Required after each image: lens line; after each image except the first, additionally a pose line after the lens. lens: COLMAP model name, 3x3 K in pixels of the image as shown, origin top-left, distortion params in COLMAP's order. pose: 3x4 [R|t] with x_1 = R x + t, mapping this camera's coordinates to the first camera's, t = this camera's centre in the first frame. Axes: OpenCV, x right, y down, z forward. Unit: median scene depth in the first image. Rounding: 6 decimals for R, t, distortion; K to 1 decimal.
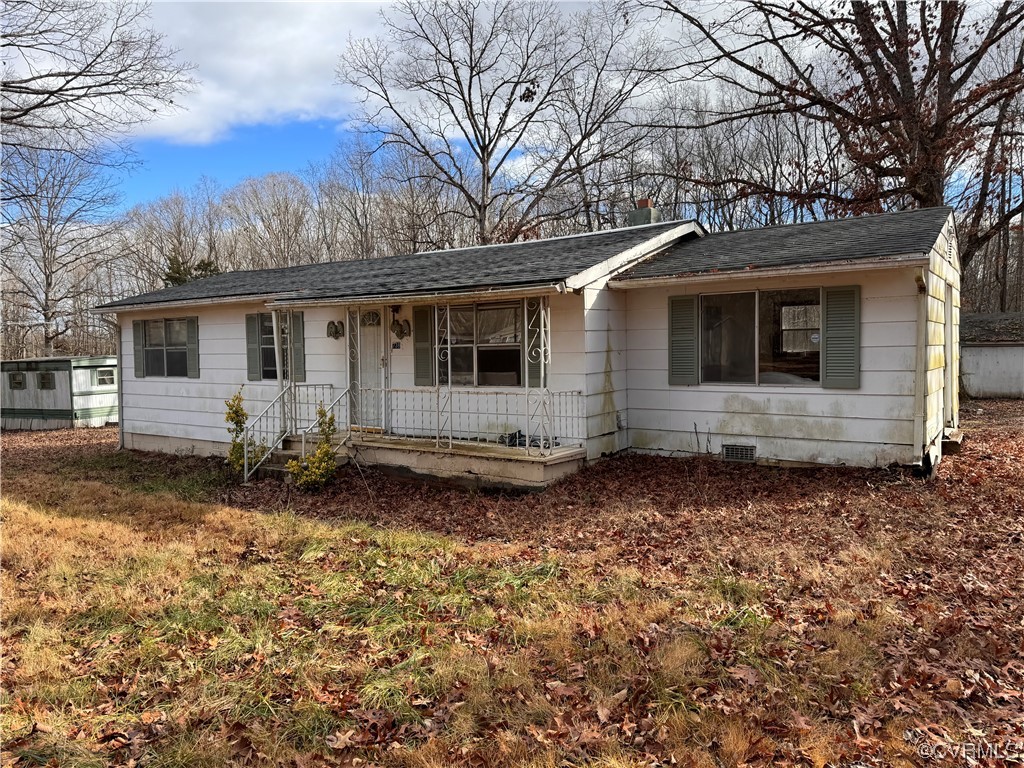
lens RADIAL K [[721.8, 0, 518.7], [0, 721.8, 383.5], [0, 0, 1]] dist [0.062637, -0.050986]
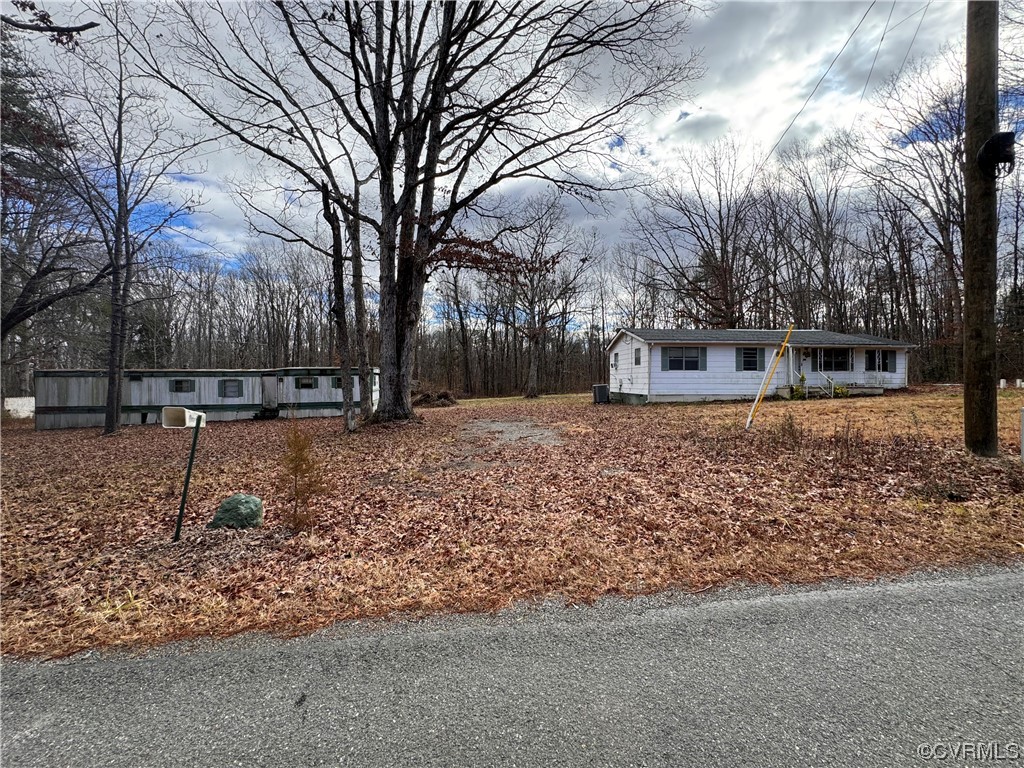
lens RADIAL K [[408.5, 0, 514.8], [0, 408.5, 383.2], [0, 0, 1]] dist [0.011038, 0.000922]
pose [[0.773161, 0.015195, 0.634028, -2.601101], [0.020642, 0.998580, -0.049104, 0.131470], [-0.633874, 0.051053, 0.771749, 0.419958]]
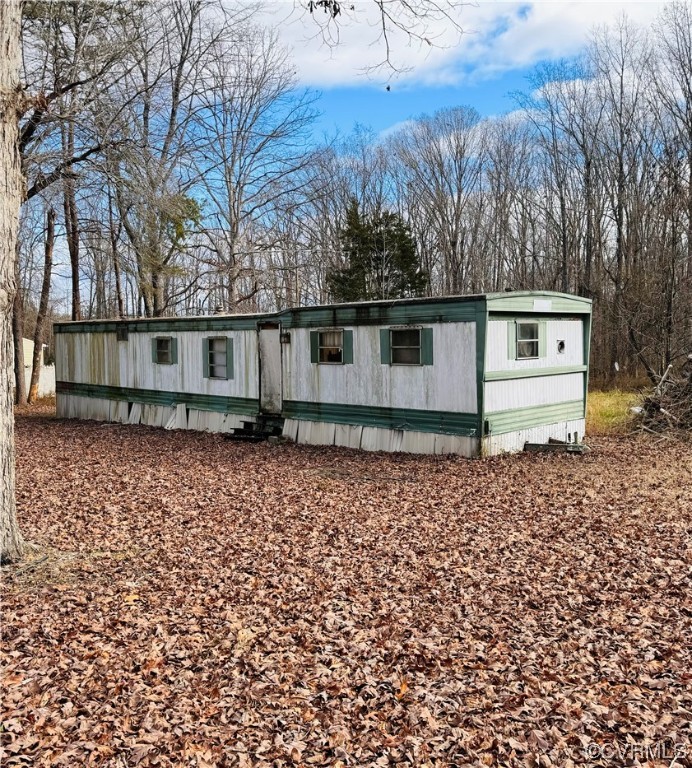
lens RADIAL K [[690.5, 0, 349.3], [0, 690.5, 386.6], [0, 0, 1]] dist [0.143109, 0.004582]
pose [[0.957085, 0.034727, -0.287720, -1.605526], [-0.029209, 0.999298, 0.023451, 0.035883], [0.288332, -0.014041, 0.957427, 1.686432]]
